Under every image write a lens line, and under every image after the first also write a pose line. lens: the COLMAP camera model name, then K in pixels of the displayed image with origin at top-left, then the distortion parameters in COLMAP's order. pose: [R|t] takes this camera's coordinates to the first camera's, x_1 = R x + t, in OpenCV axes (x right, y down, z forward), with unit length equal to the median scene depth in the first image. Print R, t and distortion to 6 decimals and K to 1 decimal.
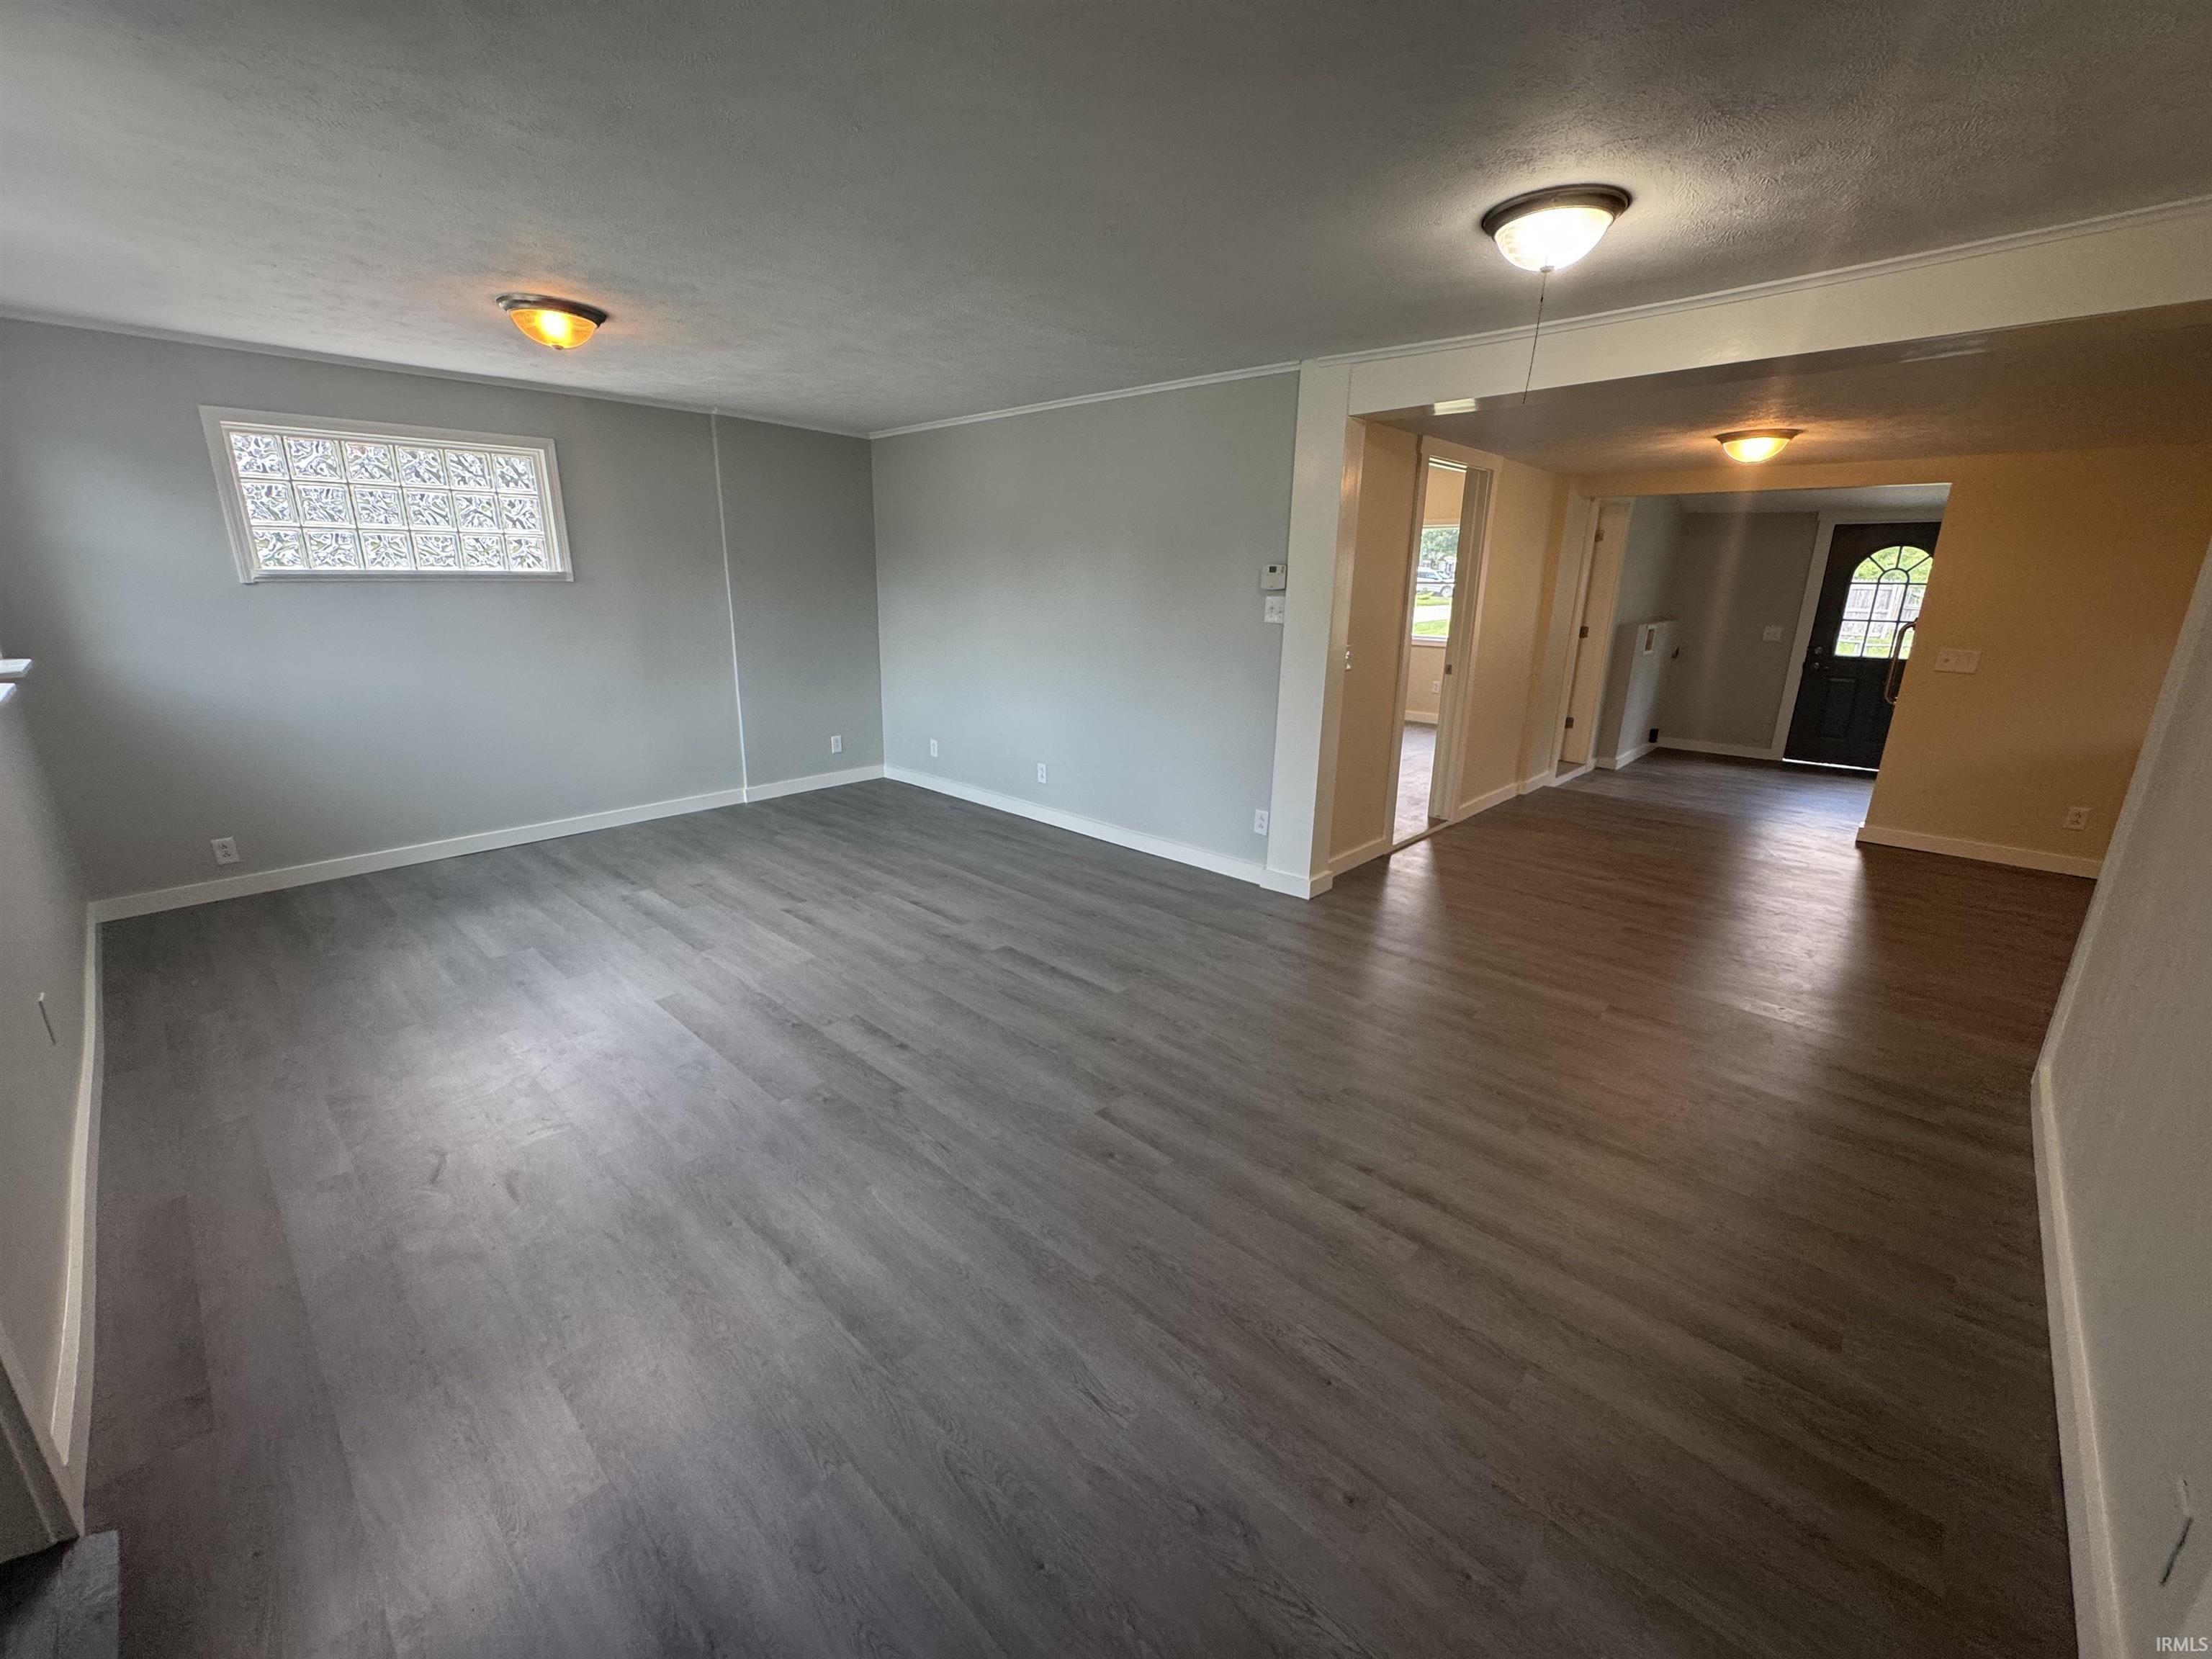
lens RADIAL K [[887.8, 0, 1107.4], [0, 887.8, 830.0], [0, 0, 1]] dist [-0.001244, 0.000650]
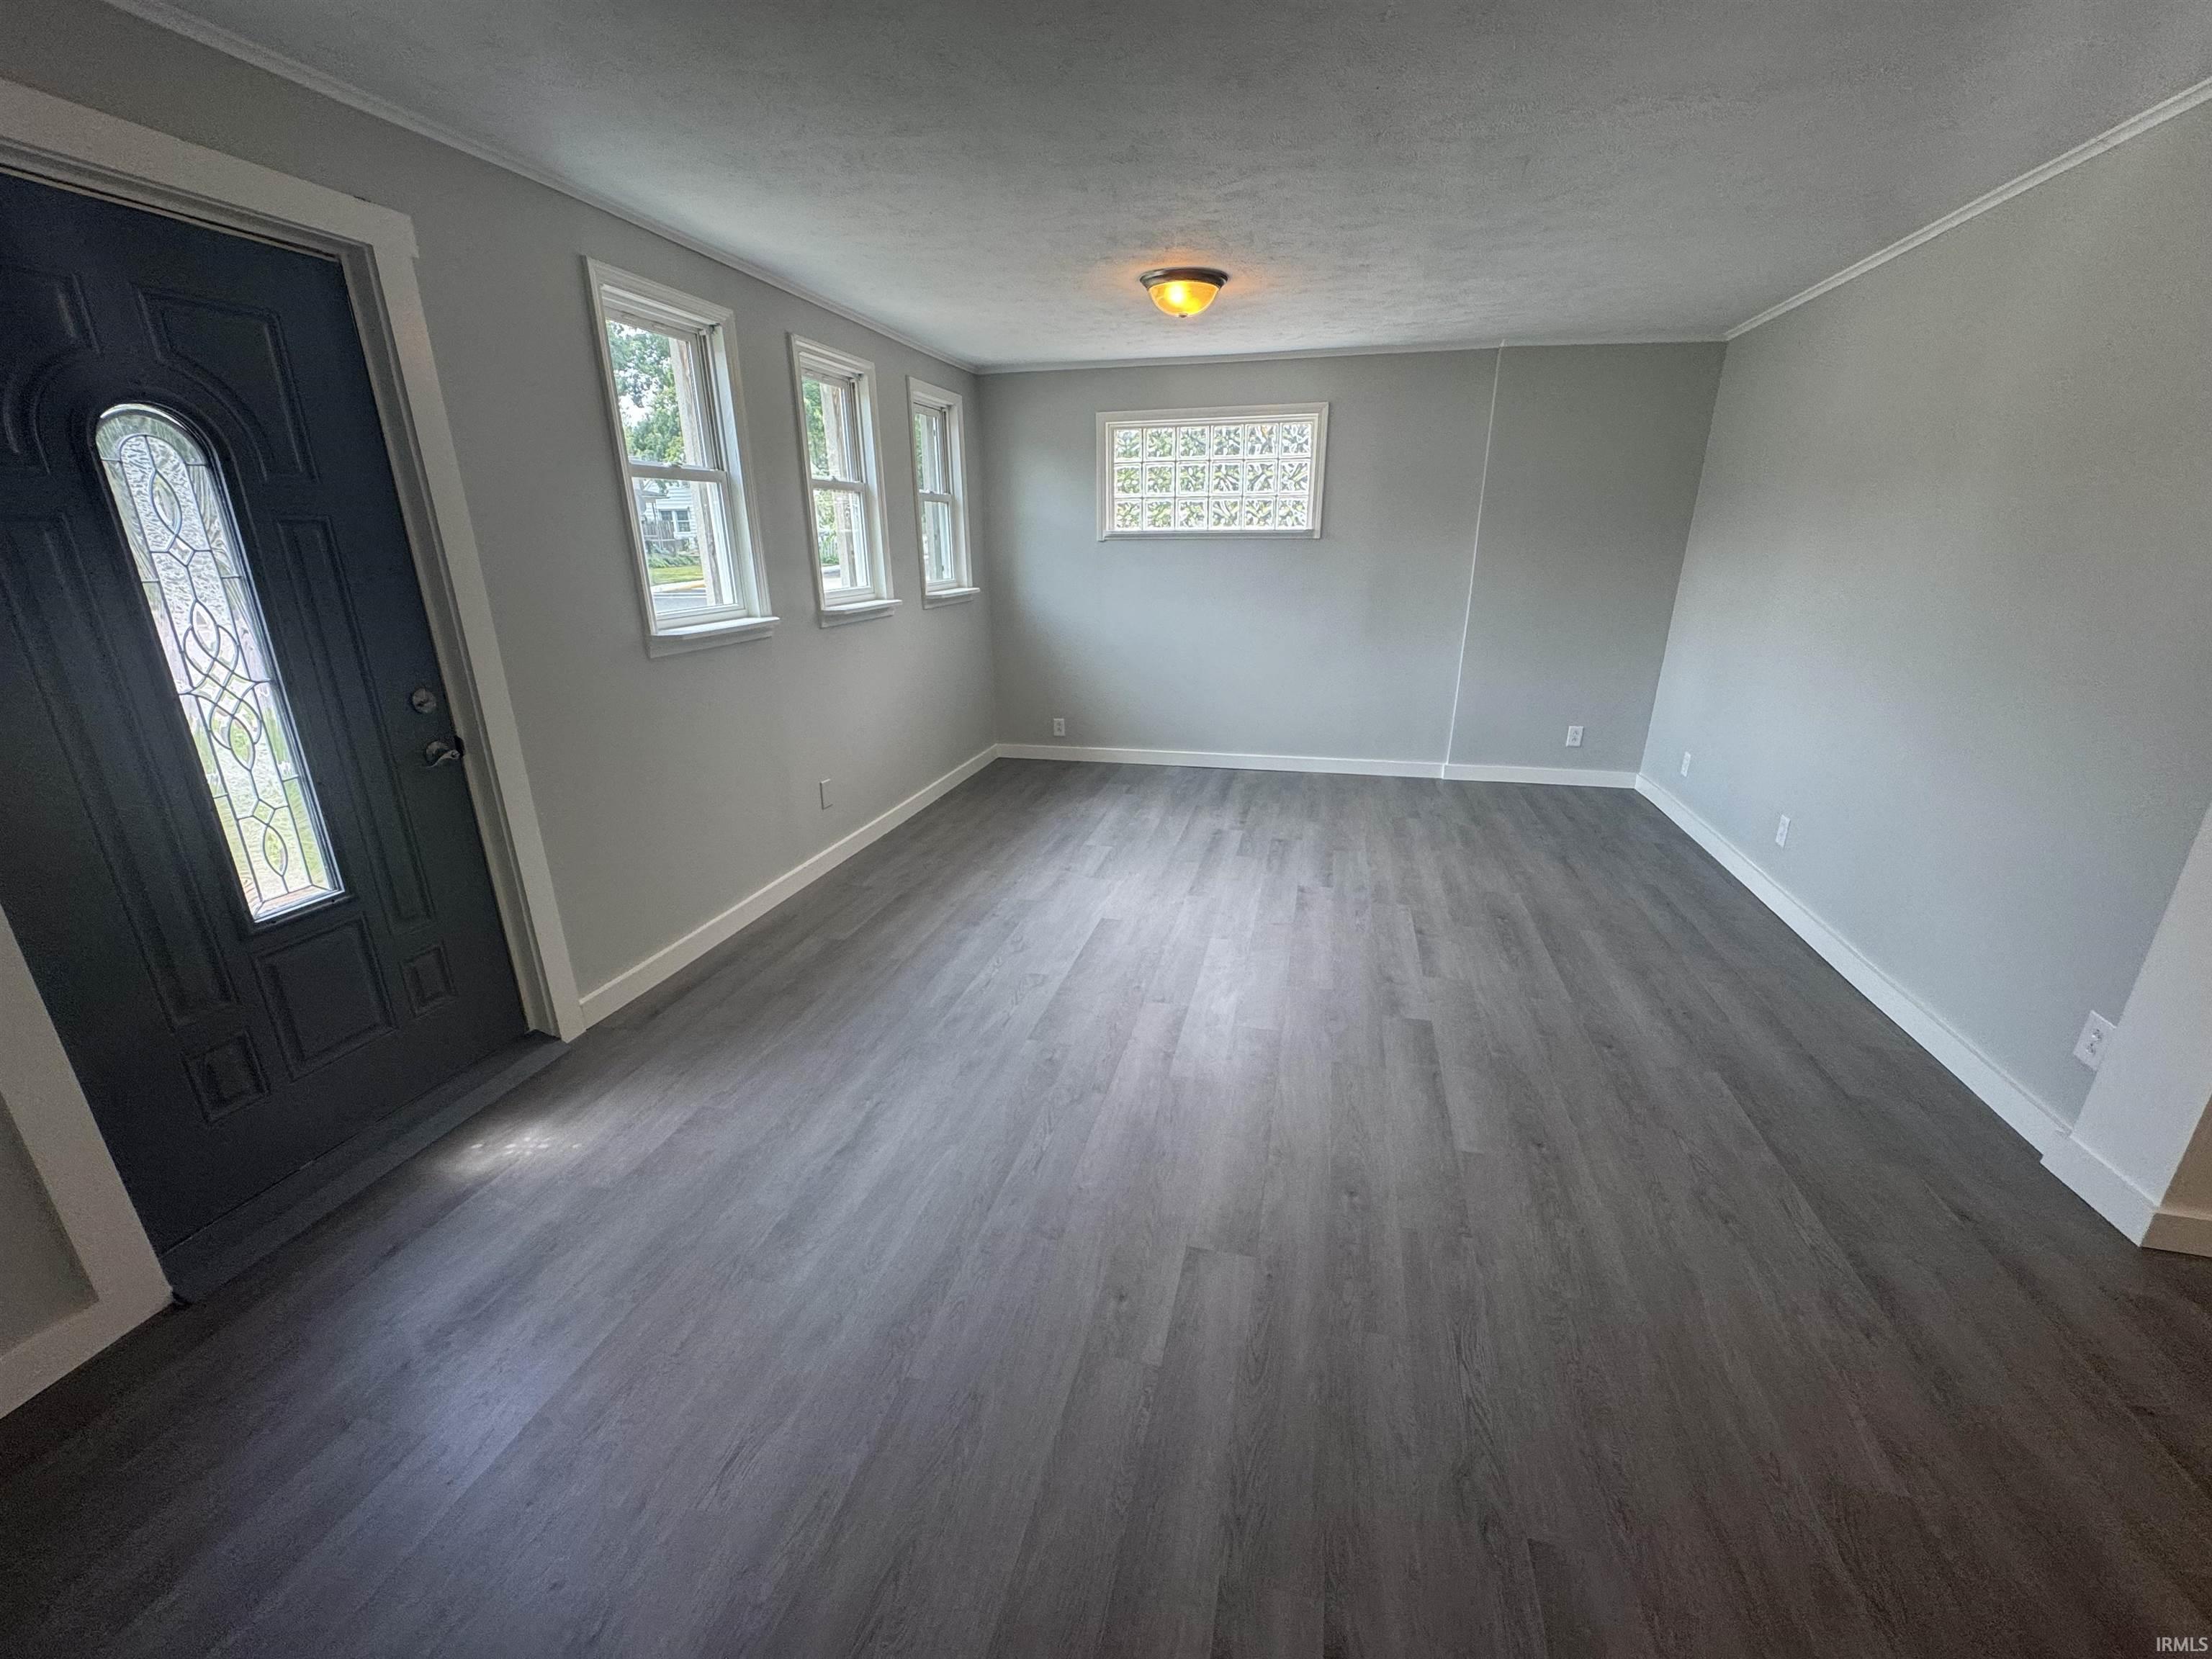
lens RADIAL K [[887.8, 0, 1107.4], [0, 887.8, 830.0], [0, 0, 1]] dist [-0.001244, 0.000650]
pose [[0.484599, 0.263722, -0.834035, 0.297361], [-0.231155, 0.958185, 0.168670, -0.077966], [0.843642, 0.111054, 0.525296, 0.315273]]
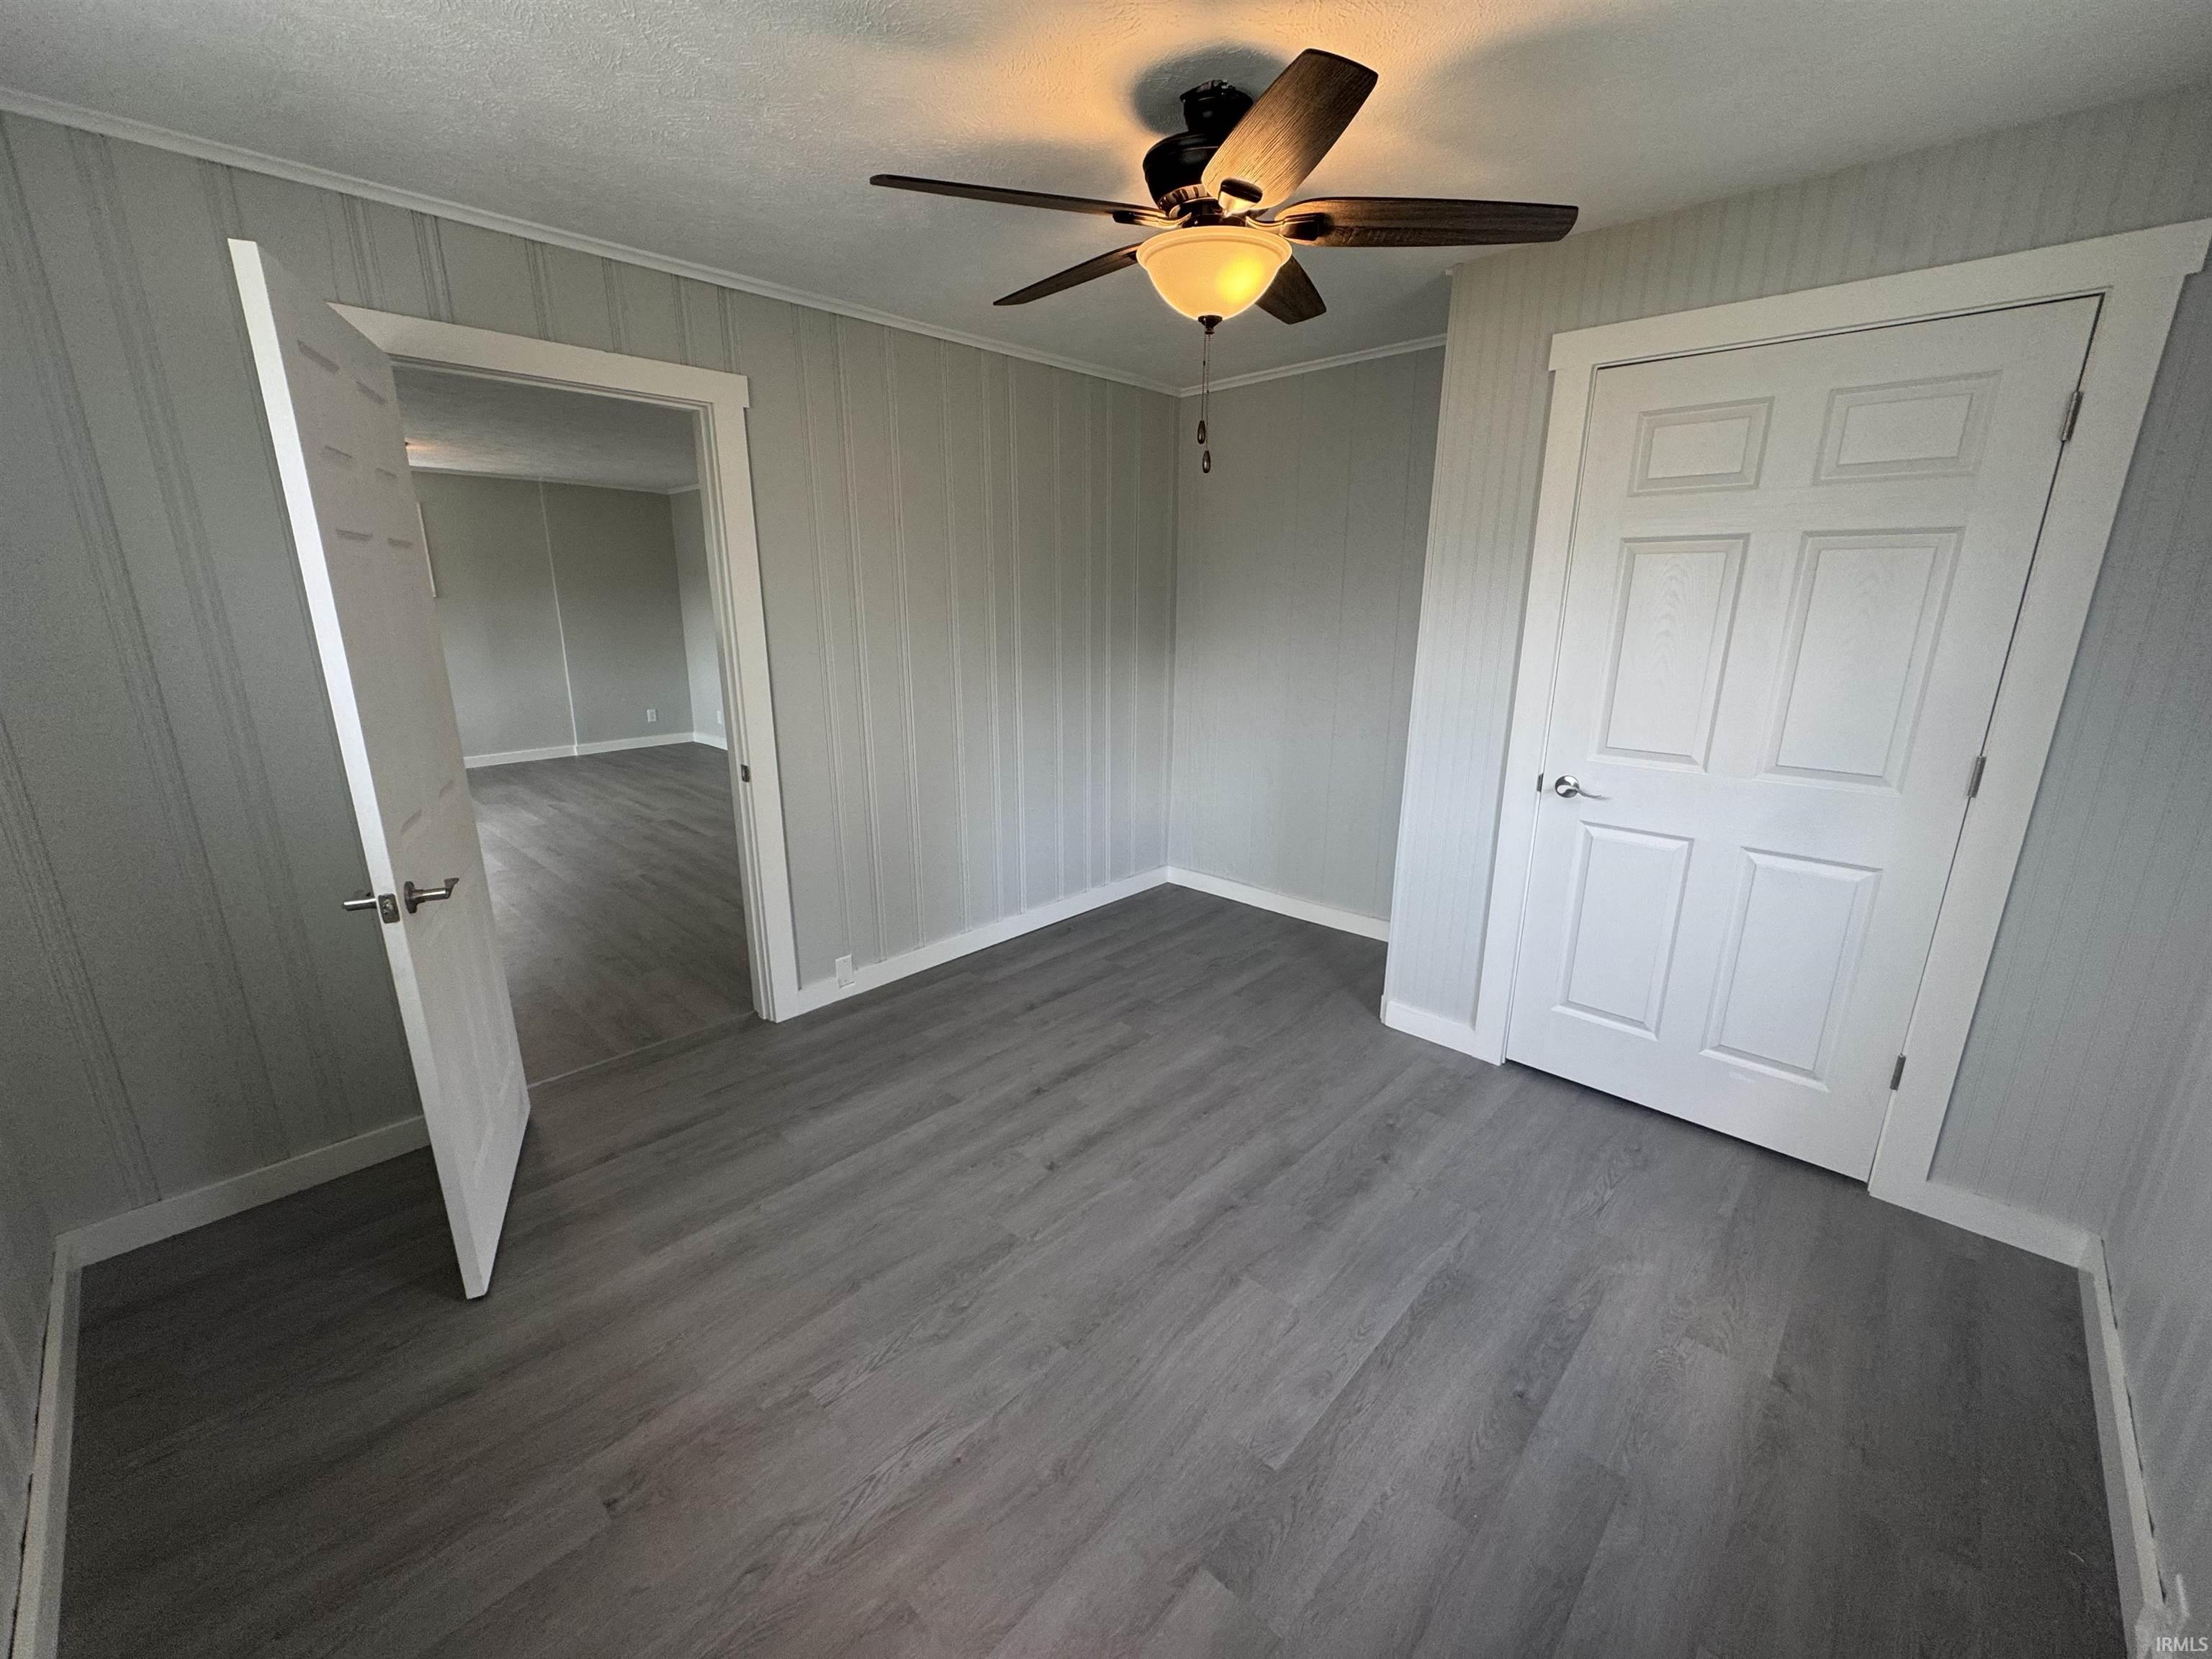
lens RADIAL K [[887.8, 0, 1107.4], [0, 887.8, 830.0], [0, 0, 1]] dist [-0.001244, 0.000650]
pose [[0.999944, -0.006646, -0.008288, 0.608370], [0.006494, 0.999813, -0.018194, 0.162420], [0.008408, 0.018139, 0.999800, -0.527914]]
